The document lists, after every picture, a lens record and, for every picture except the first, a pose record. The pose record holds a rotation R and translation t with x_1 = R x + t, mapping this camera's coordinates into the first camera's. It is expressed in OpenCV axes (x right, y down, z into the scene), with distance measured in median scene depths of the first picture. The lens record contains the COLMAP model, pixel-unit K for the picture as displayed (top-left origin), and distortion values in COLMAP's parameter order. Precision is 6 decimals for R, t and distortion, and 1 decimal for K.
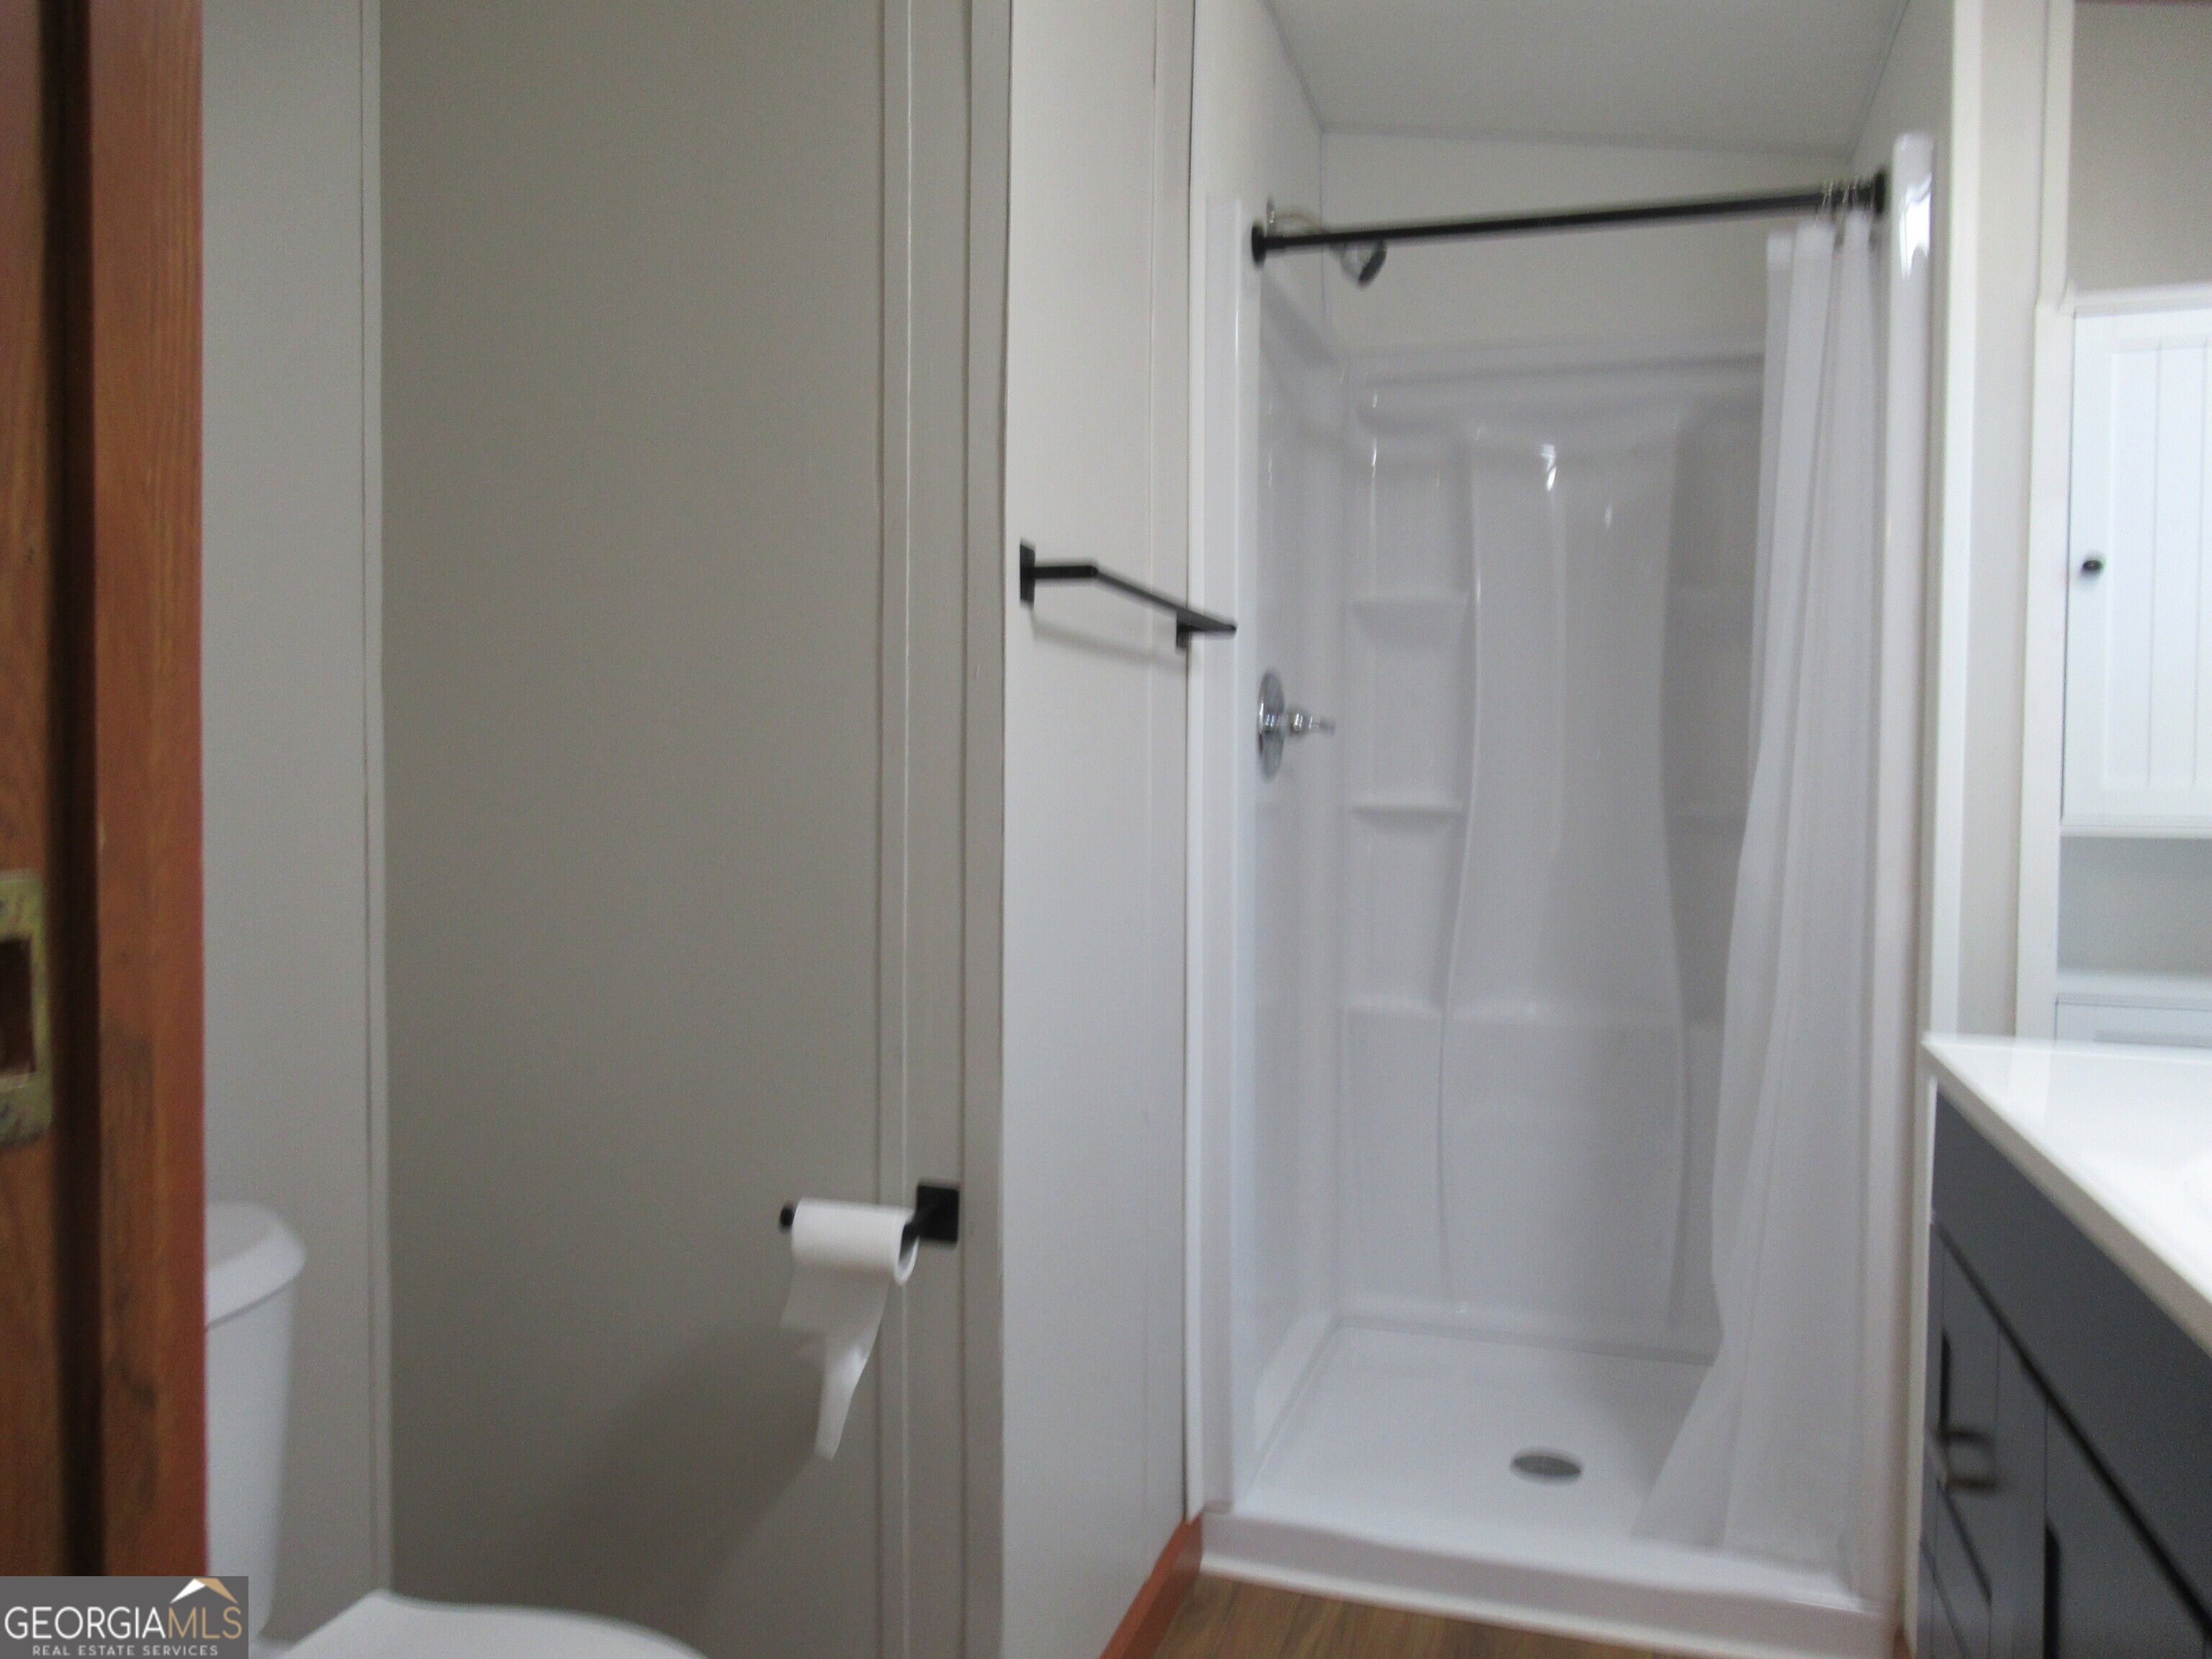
lens RADIAL K [[1651.6, 0, 1108.2], [0, 1651.6, 830.5], [0, 0, 1]] dist [0.000037, -0.016538]
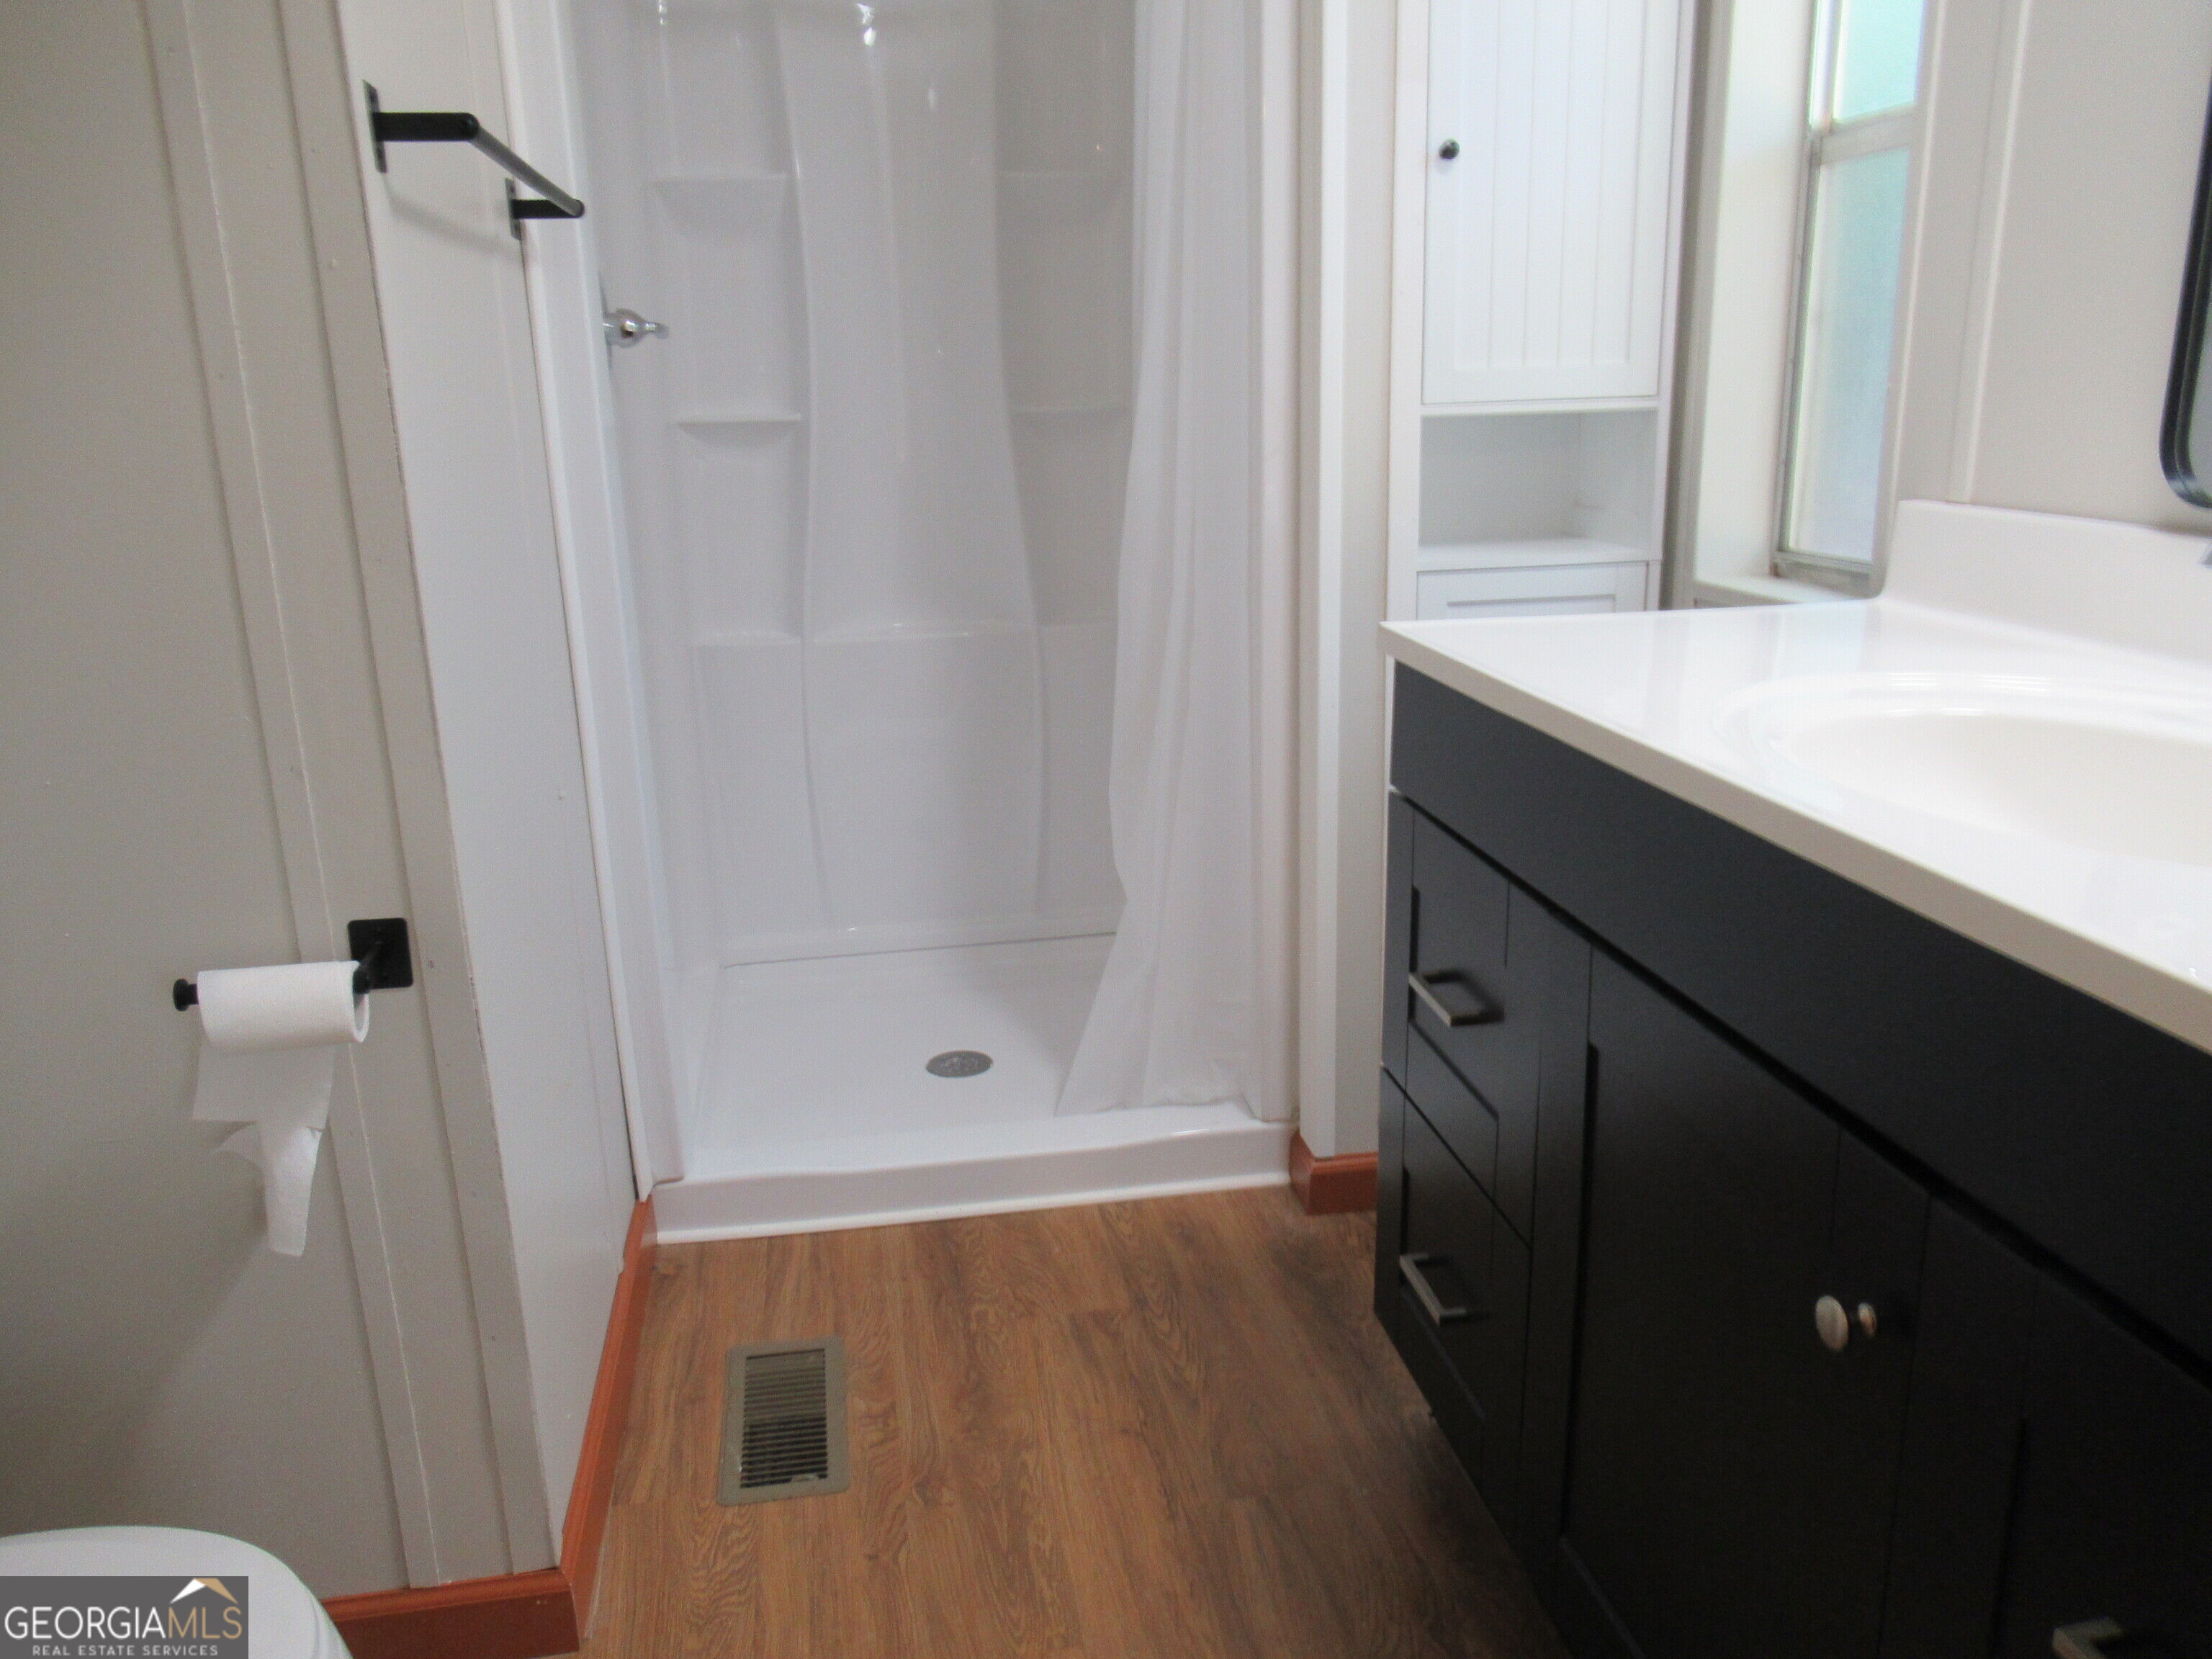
lens RADIAL K [[1651.6, 0, 1108.0], [0, 1651.6, 835.1], [0, 0, 1]] dist [0.000037, -0.016538]
pose [[0.887614, -0.155416, 0.433576, -0.099927], [0.050076, 0.968333, 0.244587, -0.007074], [-0.457859, -0.195387, 0.867289, 0.099055]]
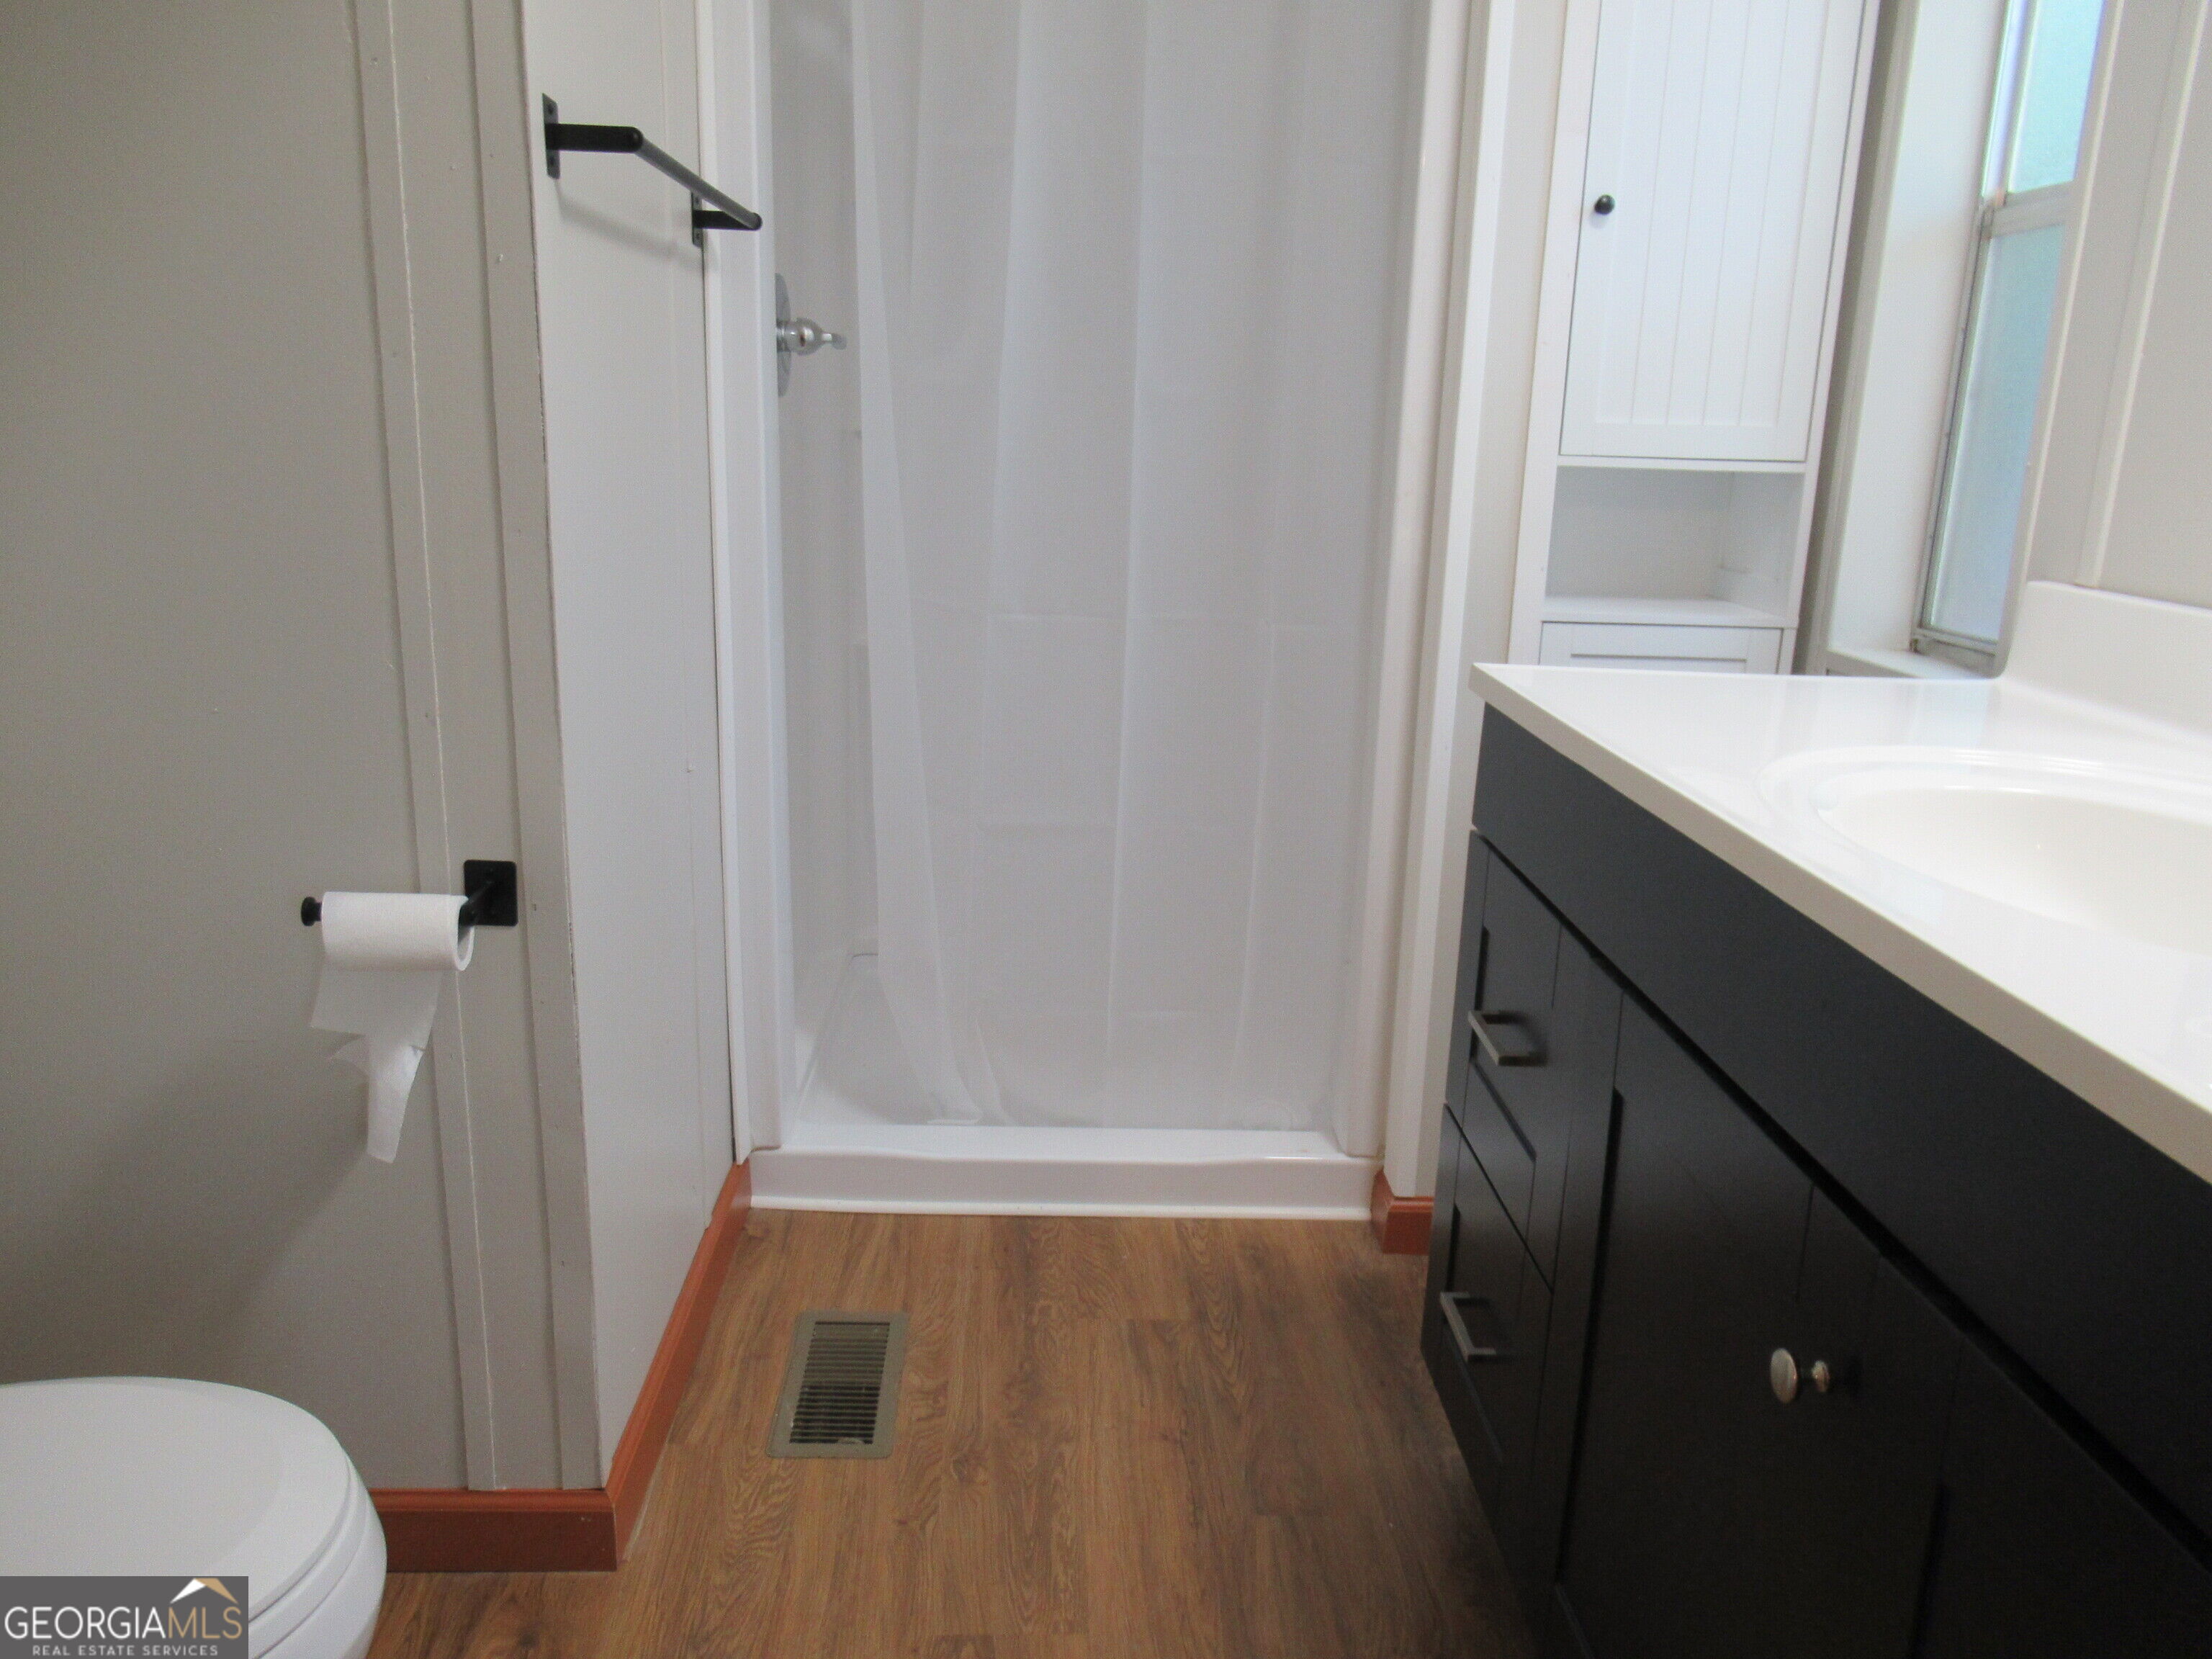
lens RADIAL K [[1651.6, 0, 1107.4], [0, 1651.6, 834.5], [0, 0, 1]] dist [0.000037, -0.016538]
pose [[0.940122, -0.065961, 0.334395, -0.066761], [-0.010839, 0.974813, 0.222758, -0.001178], [-0.340666, -0.213044, 0.915728, 0.057011]]
